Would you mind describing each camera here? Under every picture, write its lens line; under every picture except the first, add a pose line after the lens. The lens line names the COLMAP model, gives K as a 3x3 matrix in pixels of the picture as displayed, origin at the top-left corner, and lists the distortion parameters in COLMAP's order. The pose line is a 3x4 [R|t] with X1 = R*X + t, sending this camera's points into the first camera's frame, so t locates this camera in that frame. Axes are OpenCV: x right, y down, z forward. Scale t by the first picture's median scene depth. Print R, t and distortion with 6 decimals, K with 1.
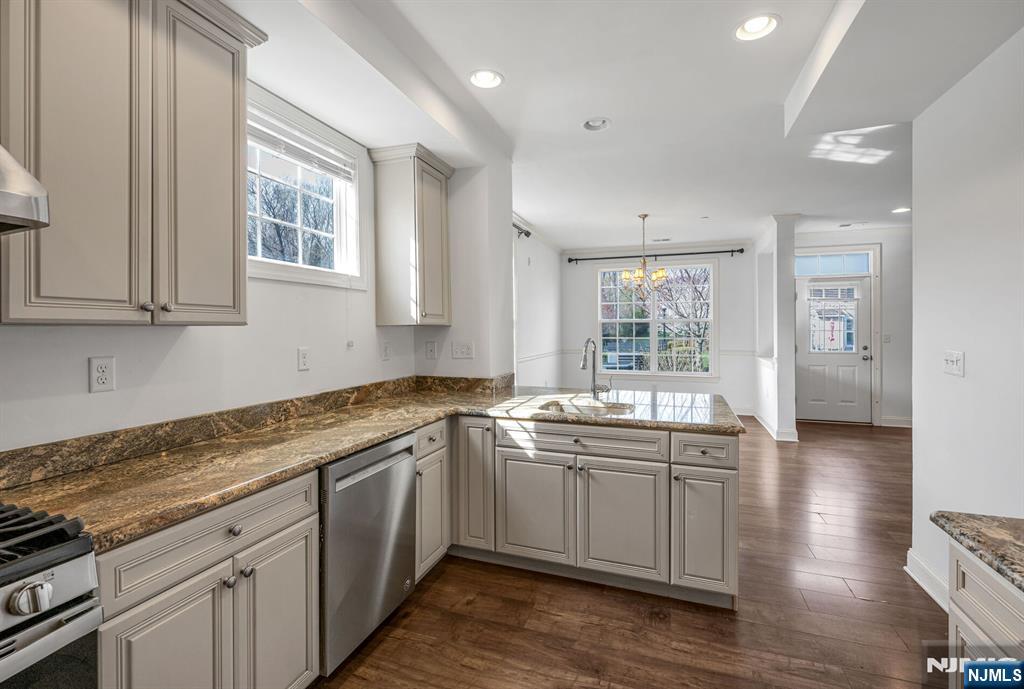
lens RADIAL K [[456.6, 0, 509.2], [0, 456.6, 327.2], [0, 0, 1]] dist [-0.002059, -0.000030]
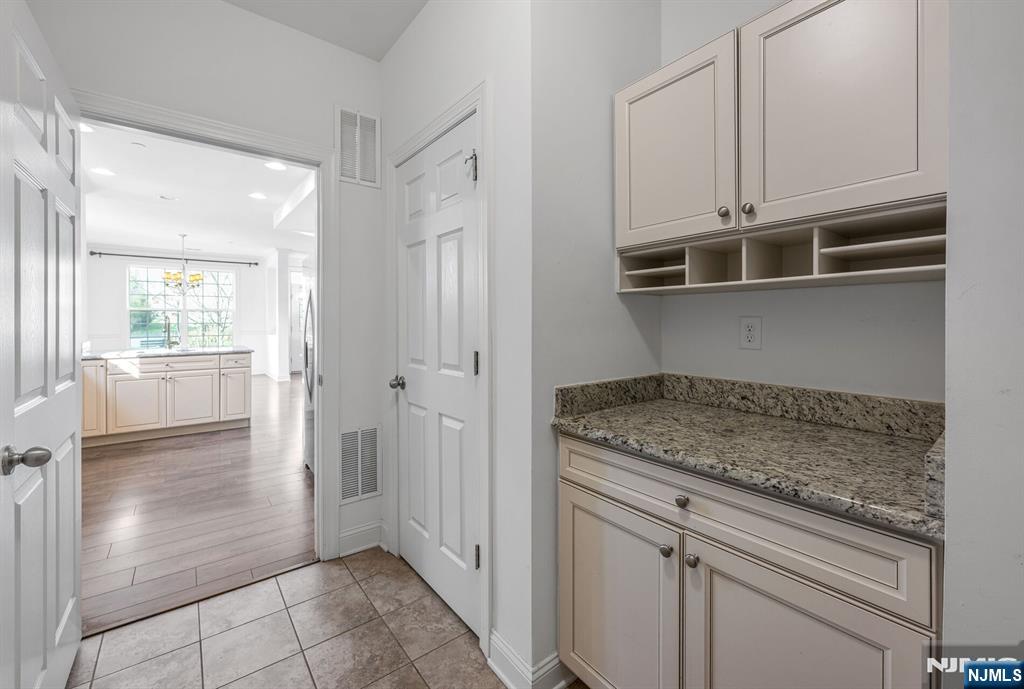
lens RADIAL K [[420.3, 0, 509.0], [0, 420.3, 319.4], [0, 0, 1]] dist [0.009056, 0.000662]
pose [[0.537118, 0.001522, 0.843506, -0.587253], [-0.000262, 0.999999, -0.001638, 0.044713], [-0.843507, 0.000658, 0.537117, -1.220474]]
